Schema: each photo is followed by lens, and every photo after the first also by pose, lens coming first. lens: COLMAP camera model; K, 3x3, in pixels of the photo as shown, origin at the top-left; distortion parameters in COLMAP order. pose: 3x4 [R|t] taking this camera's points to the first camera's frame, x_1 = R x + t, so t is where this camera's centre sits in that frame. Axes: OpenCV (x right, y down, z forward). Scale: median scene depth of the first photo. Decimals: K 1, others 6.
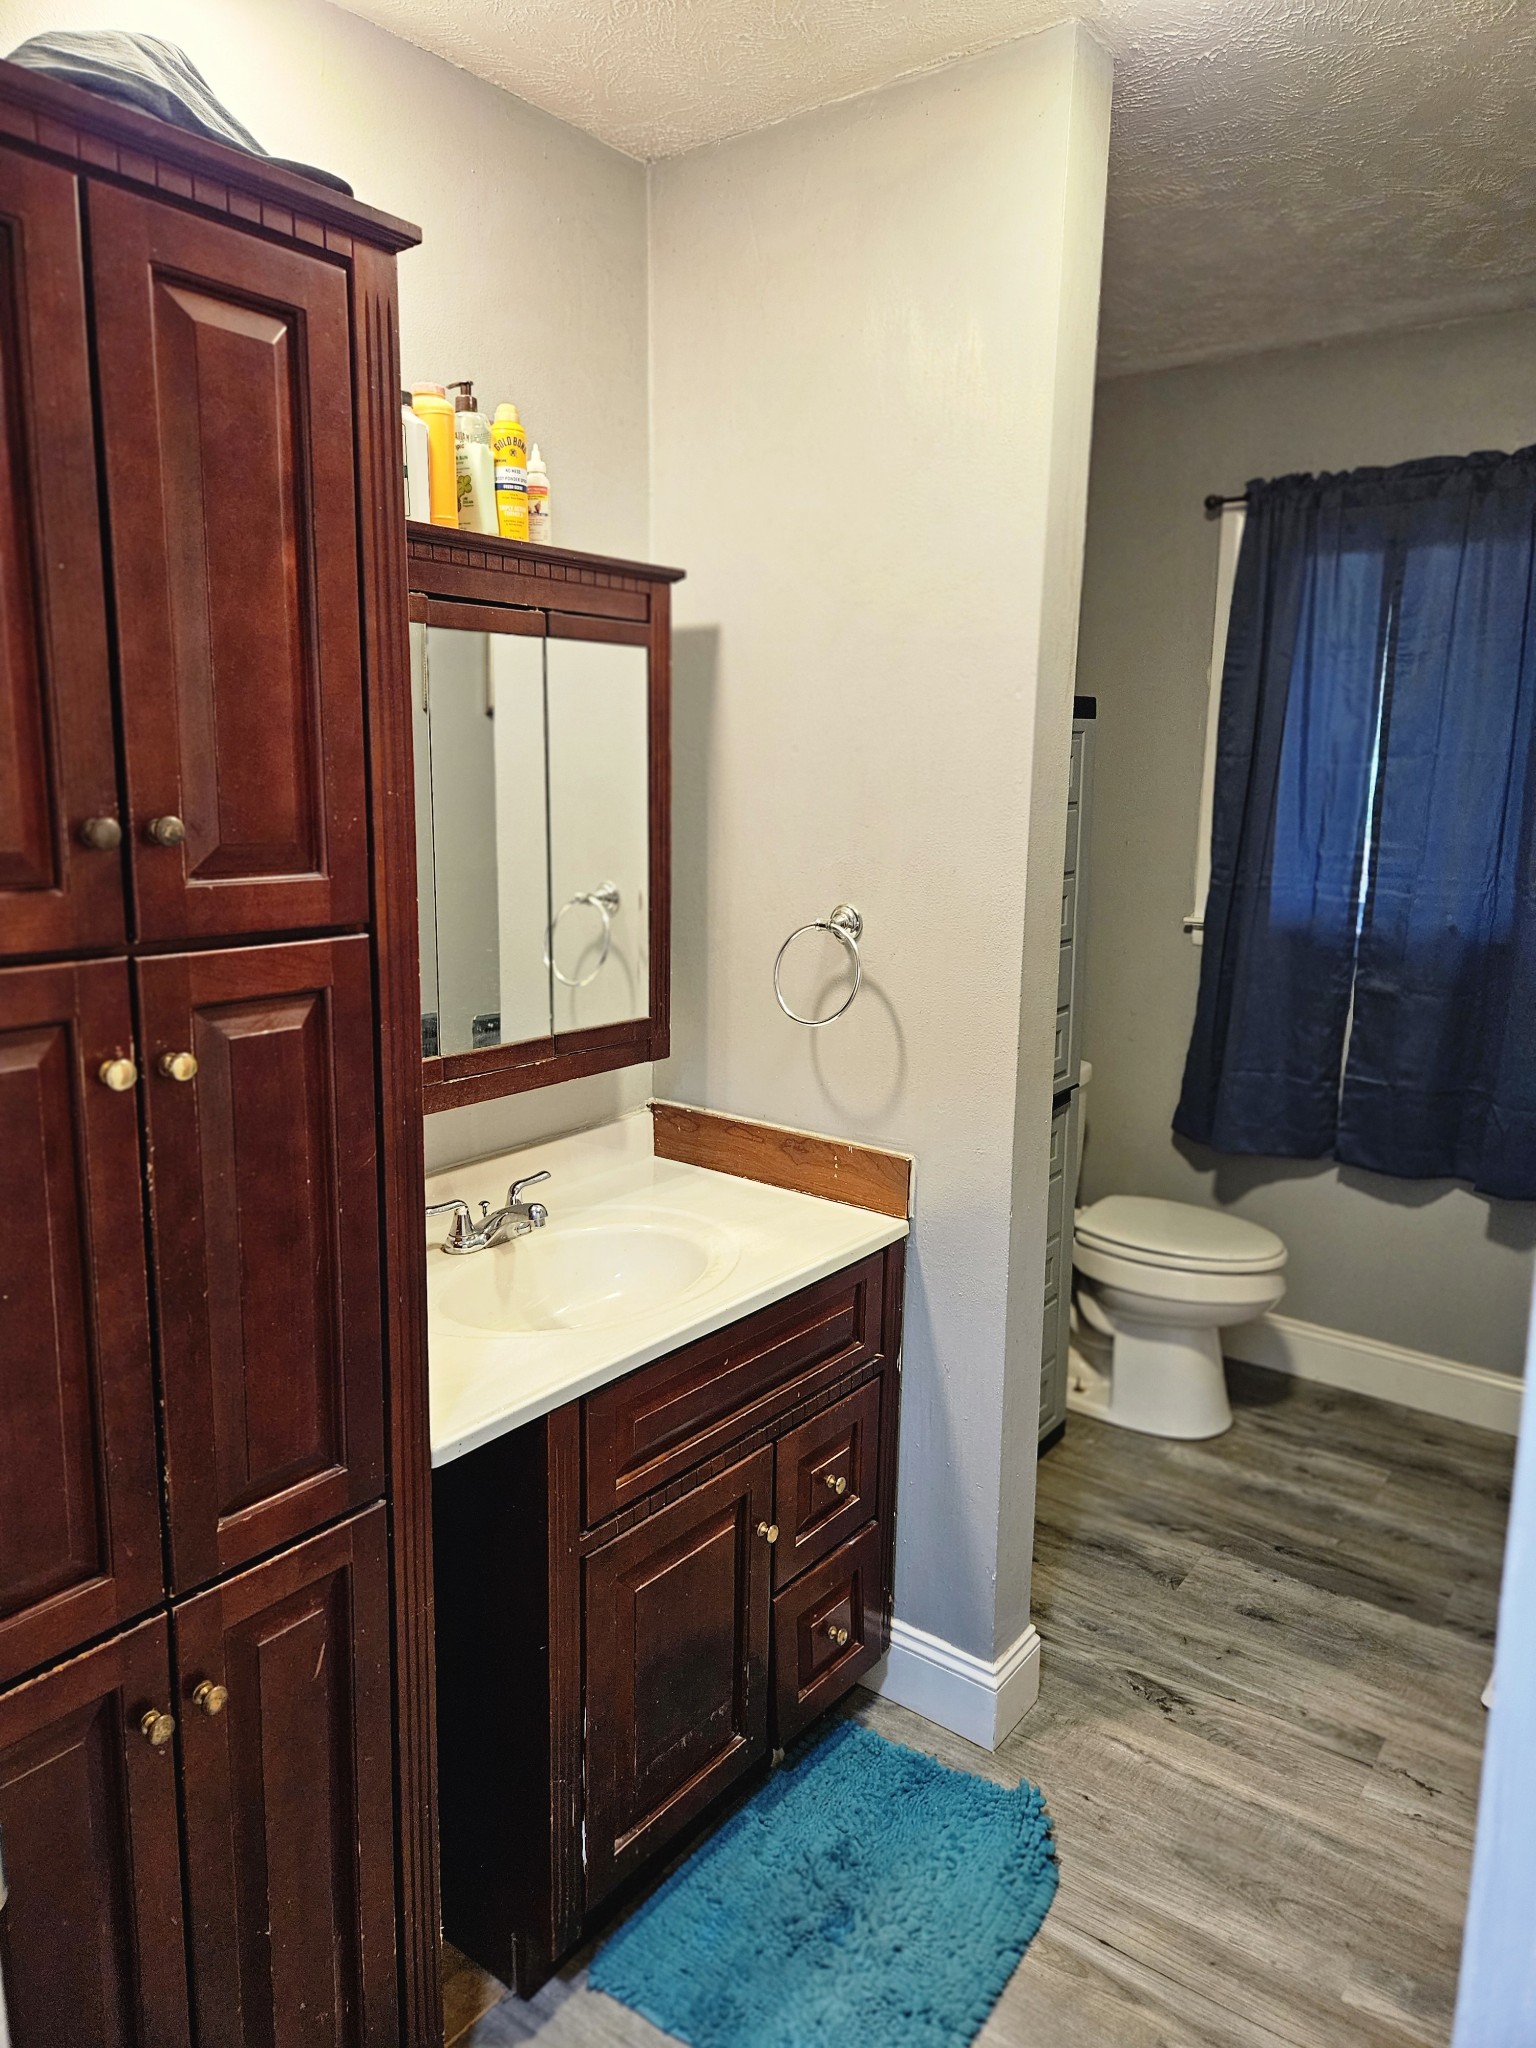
lens RADIAL K [[1368.2, 0, 768.8], [0, 1368.2, 1019.0], [0, 0, 1]] dist [0.066605, -0.054706]
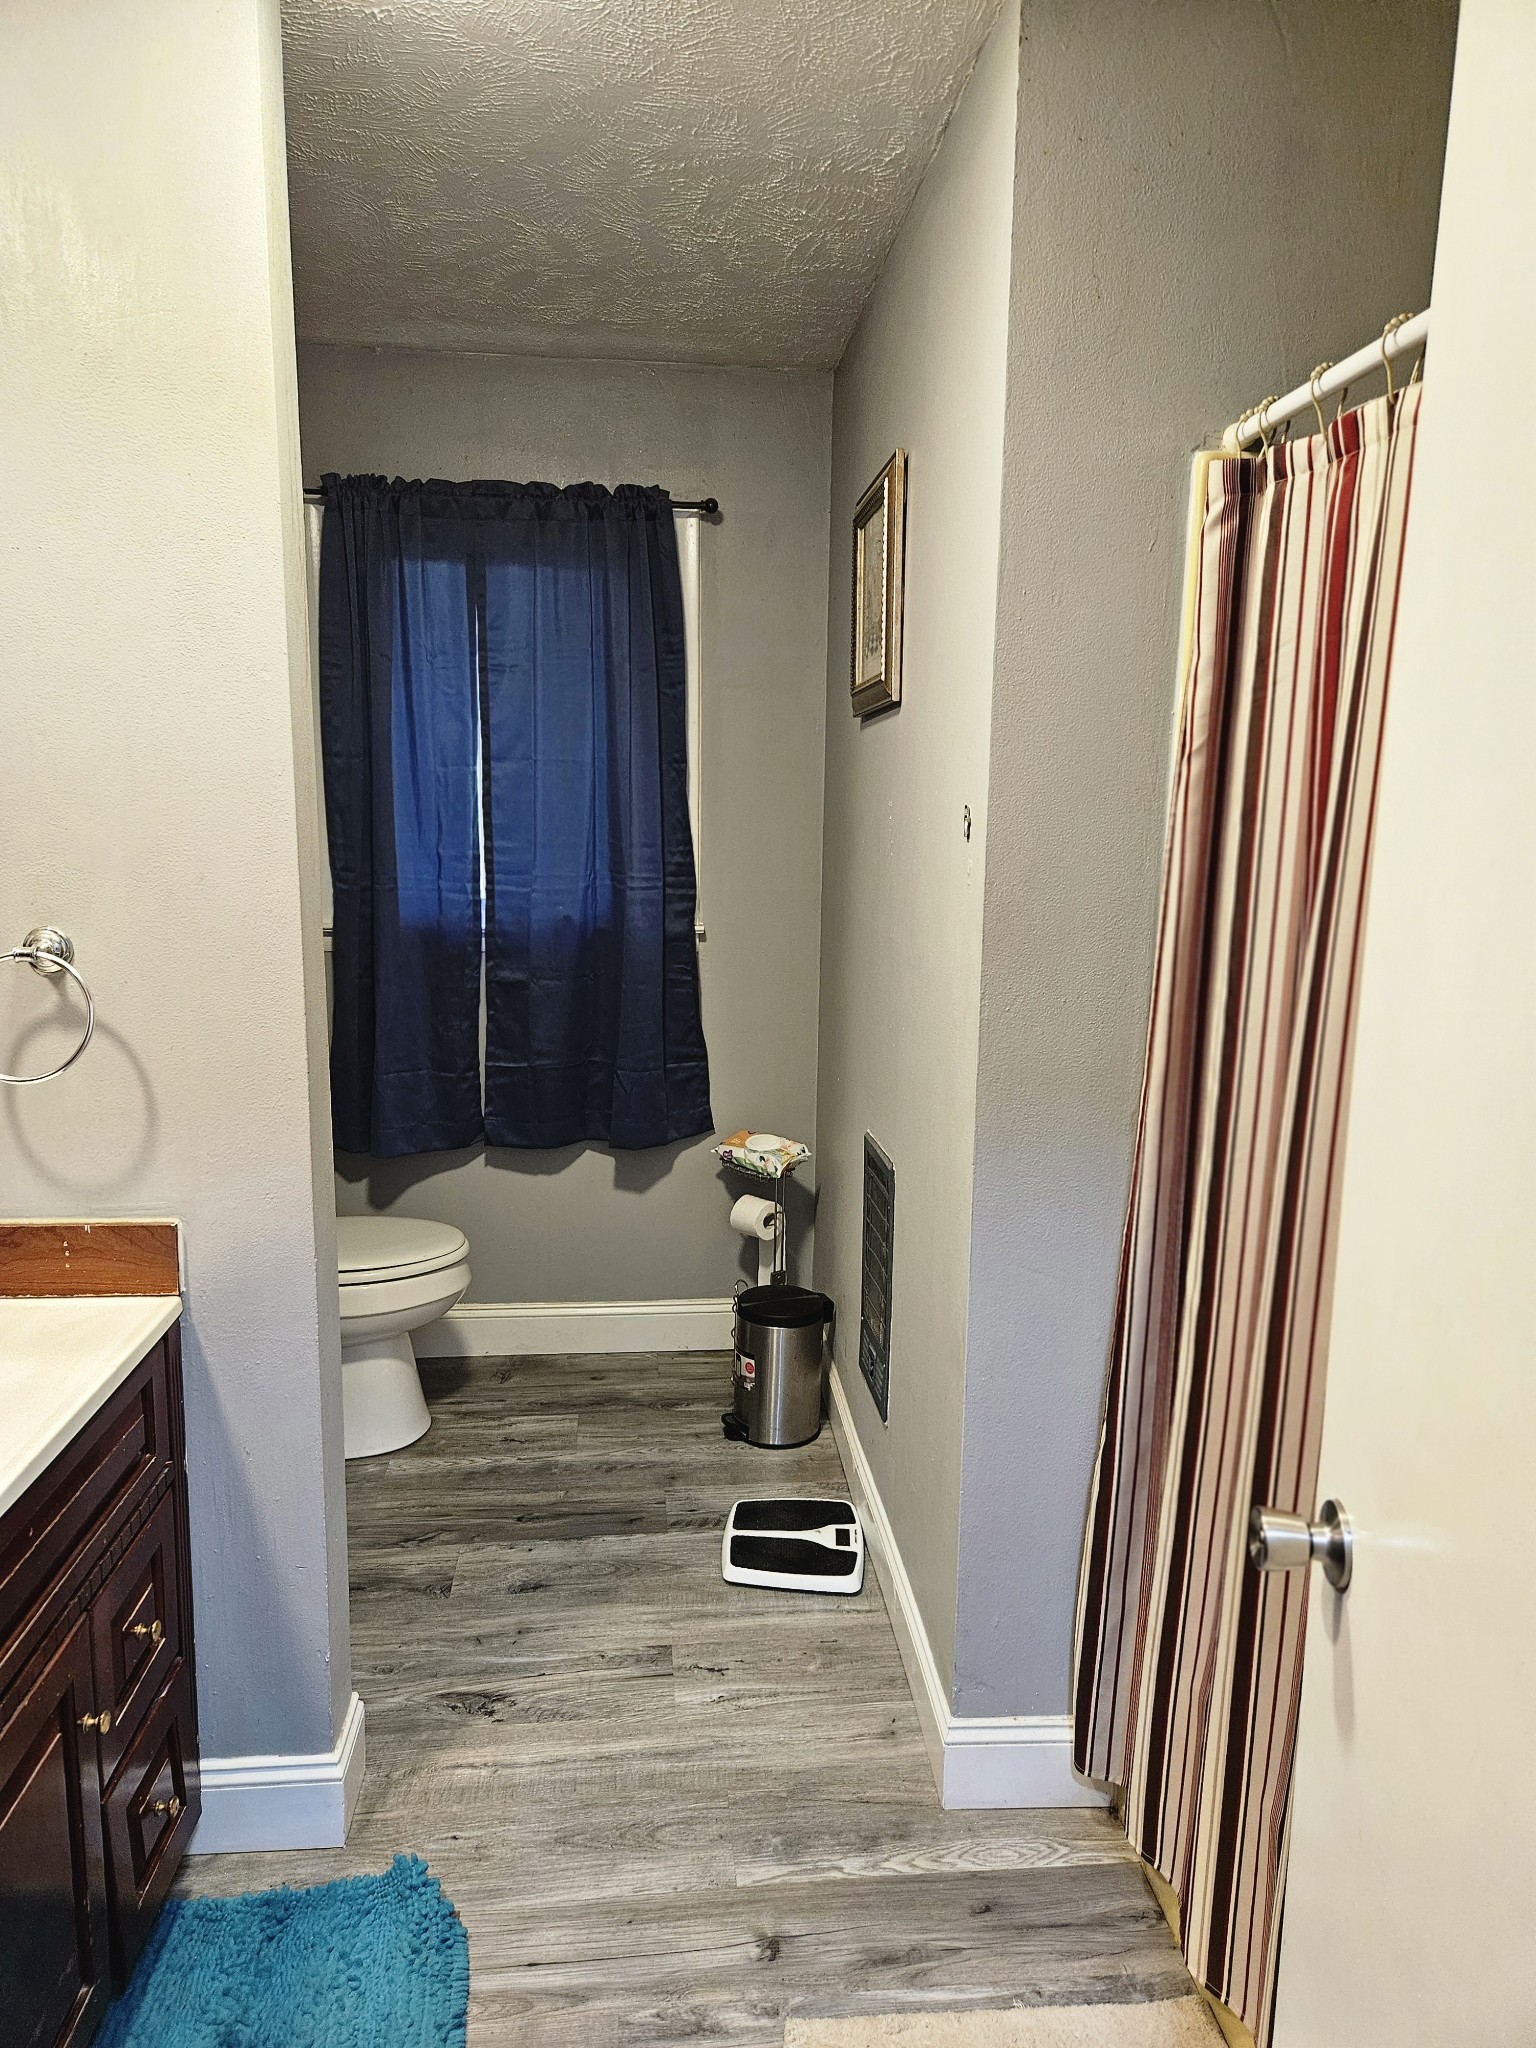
lens RADIAL K [[1359.1, 0, 774.5], [0, 1359.1, 1040.4], [0, 0, 1]] dist [0.067560, -0.053392]
pose [[0.733098, -0.124728, 0.668589, -0.162702], [0.118220, 0.991445, 0.055331, -0.011570], [-0.669770, 0.038478, 0.741571, 0.110915]]
